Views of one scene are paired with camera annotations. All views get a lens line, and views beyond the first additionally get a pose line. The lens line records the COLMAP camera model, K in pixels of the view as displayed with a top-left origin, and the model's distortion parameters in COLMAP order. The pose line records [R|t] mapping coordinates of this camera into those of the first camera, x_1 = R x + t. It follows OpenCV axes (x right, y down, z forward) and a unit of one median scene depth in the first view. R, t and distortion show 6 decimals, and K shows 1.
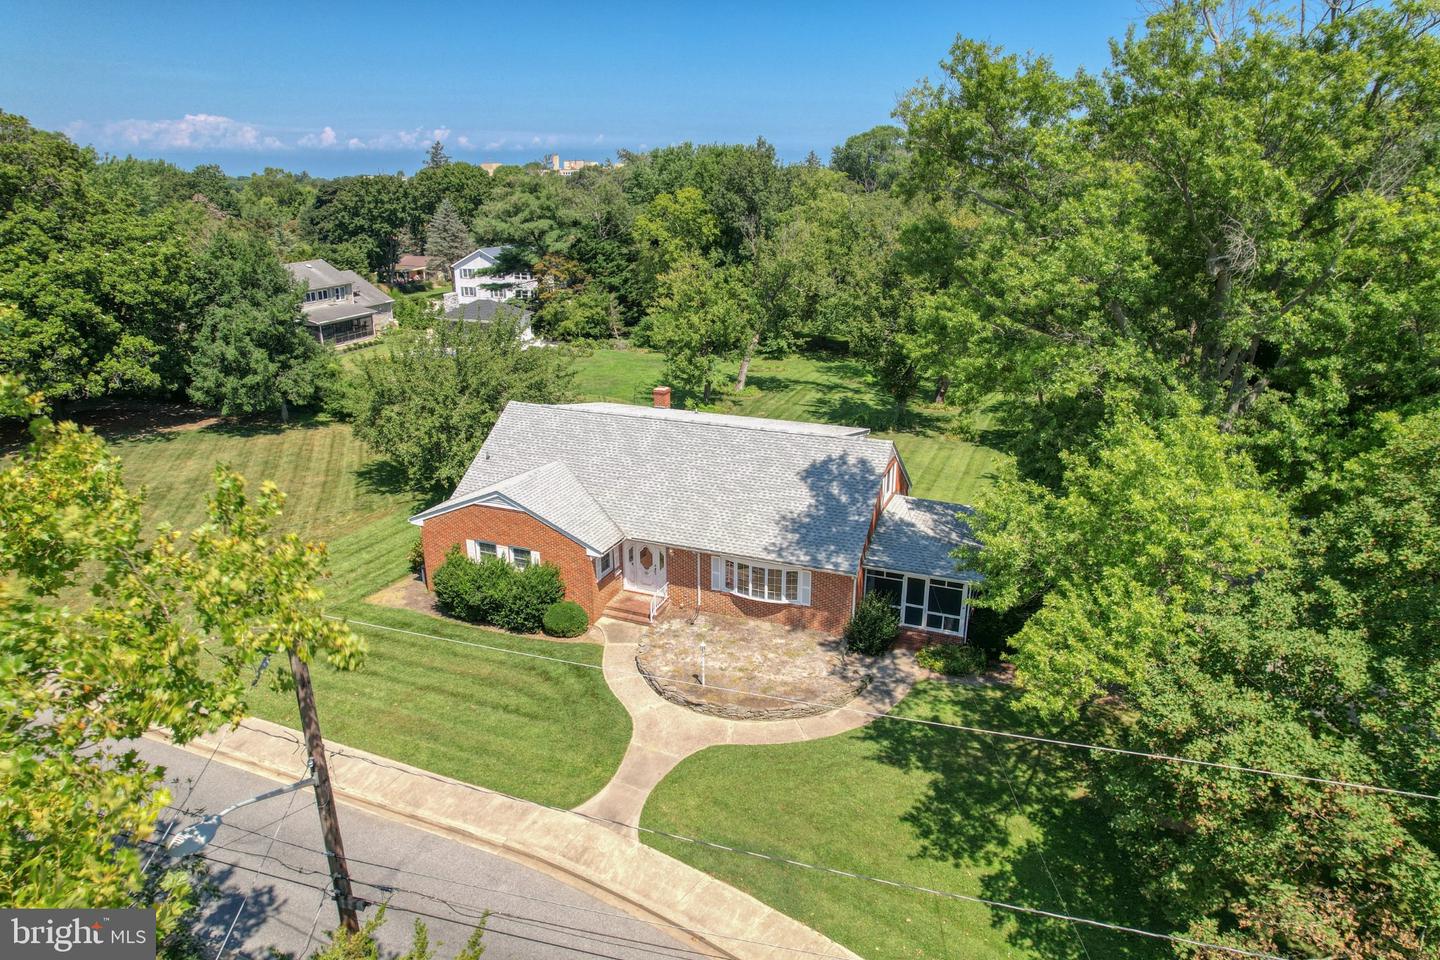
lens RADIAL K [[911.4, 0, 719.1], [0, 911.4, 469.7], [0, 0, 1]] dist [-0.049567, 0.027662]
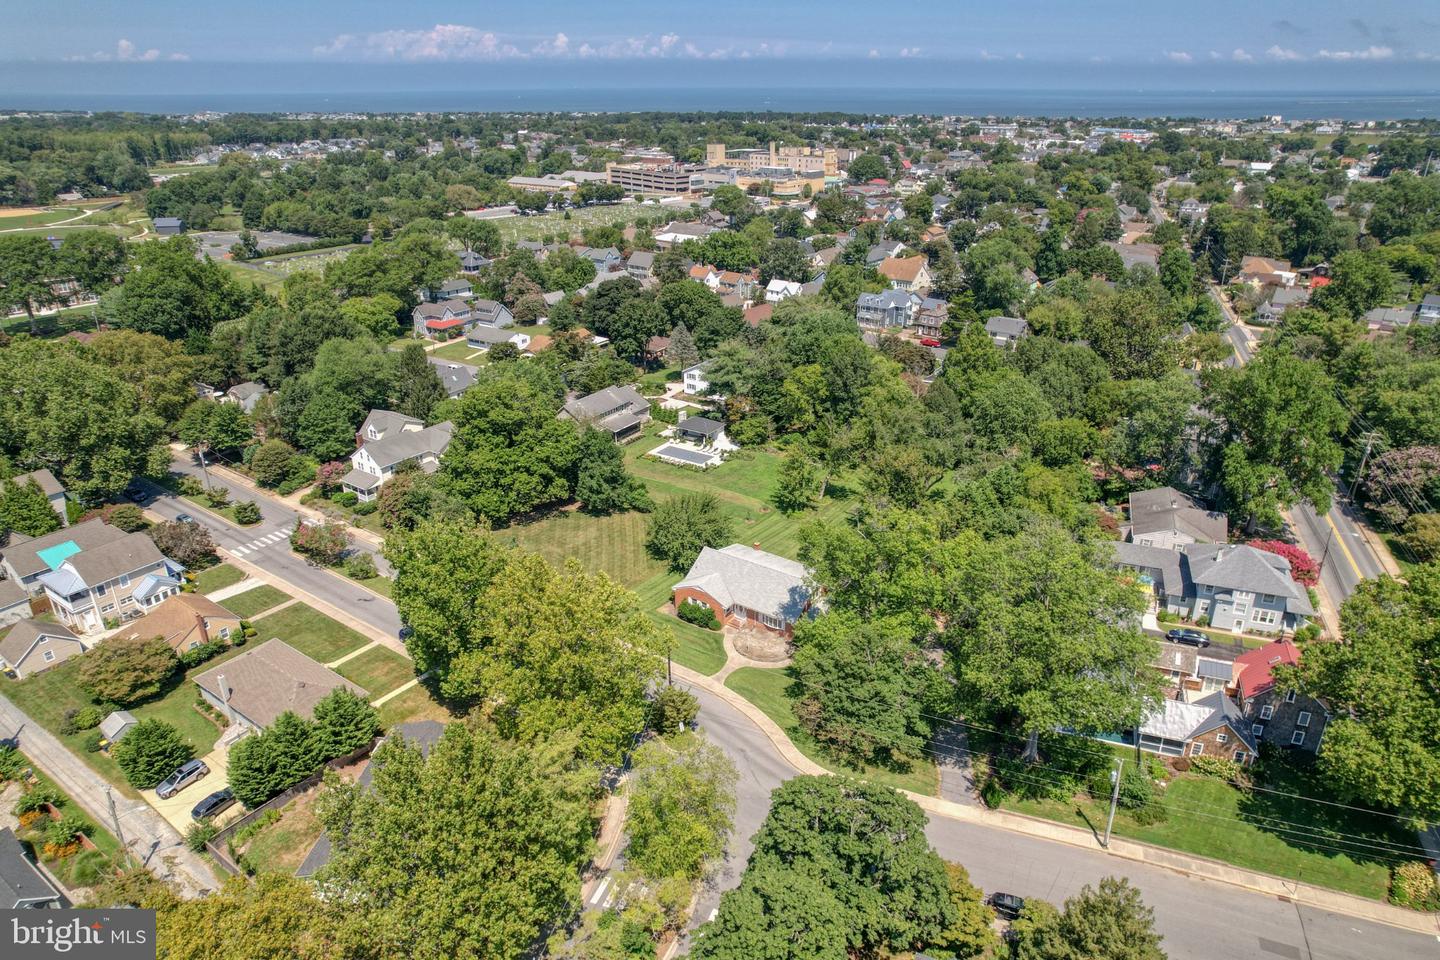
lens RADIAL K [[911.4, 0, 725.2], [0, 911.4, 481.1], [0, 0, 1]] dist [-0.049567, 0.027662]
pose [[0.974336, 0.090334, -0.206177, 0.530748], [-0.071088, 0.992552, 0.098931, -0.722172], [0.213579, -0.081736, 0.973501, -2.304754]]
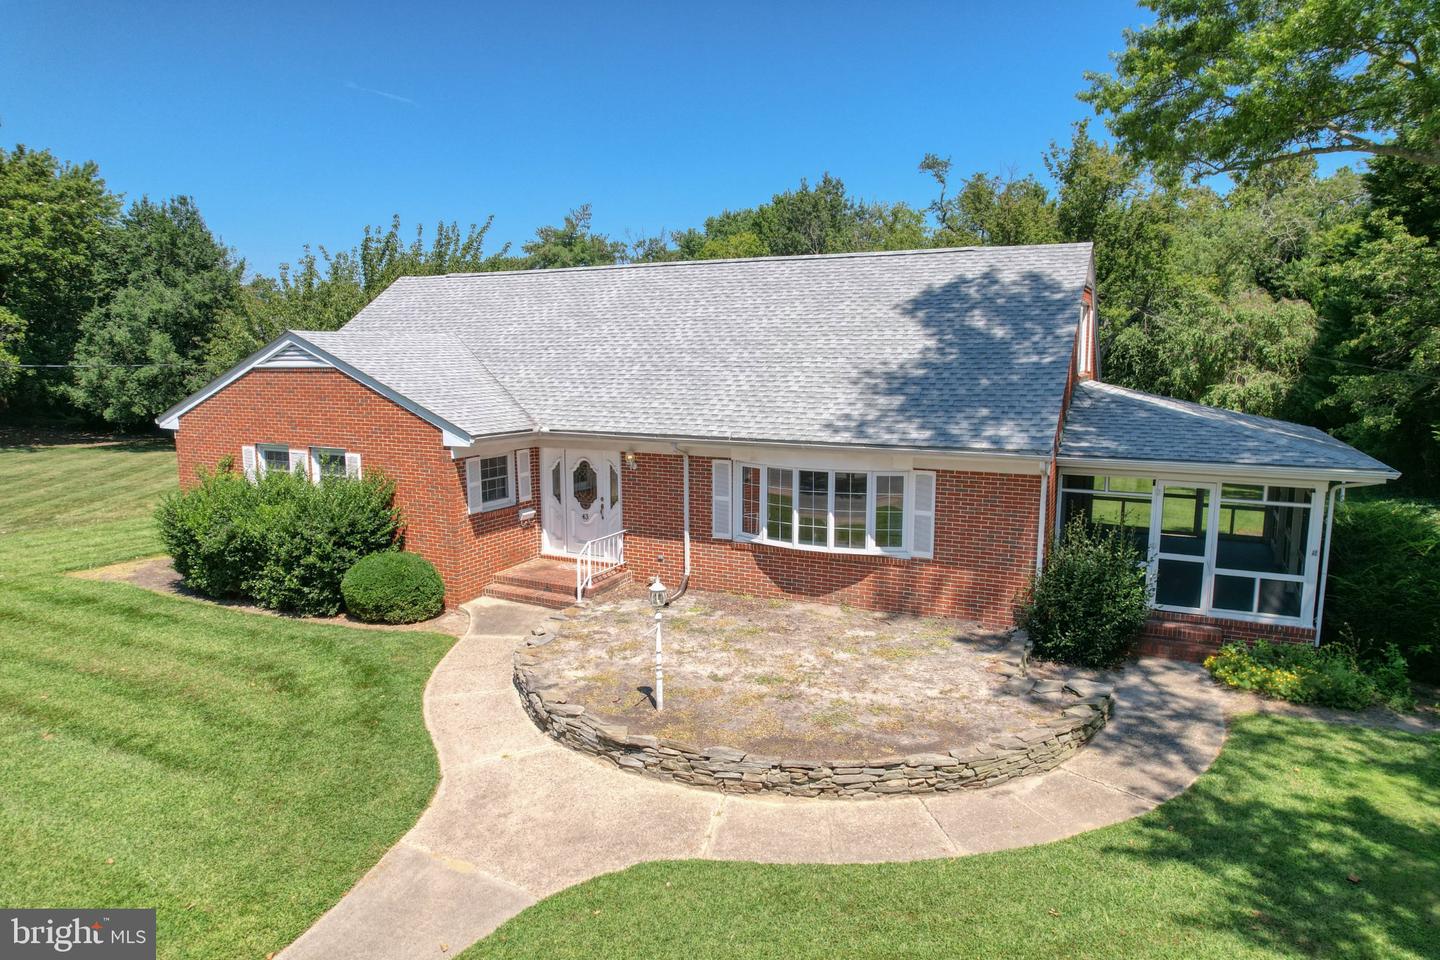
lens RADIAL K [[911.4, 0, 717.9], [0, 911.4, 483.1], [0, 0, 1]] dist [-0.049567, 0.027662]
pose [[0.997005, 0.007700, -0.076958, 0.030944], [-0.020097, 0.986646, -0.161634, 0.184918], [0.074686, 0.162697, 0.983845, 0.554780]]
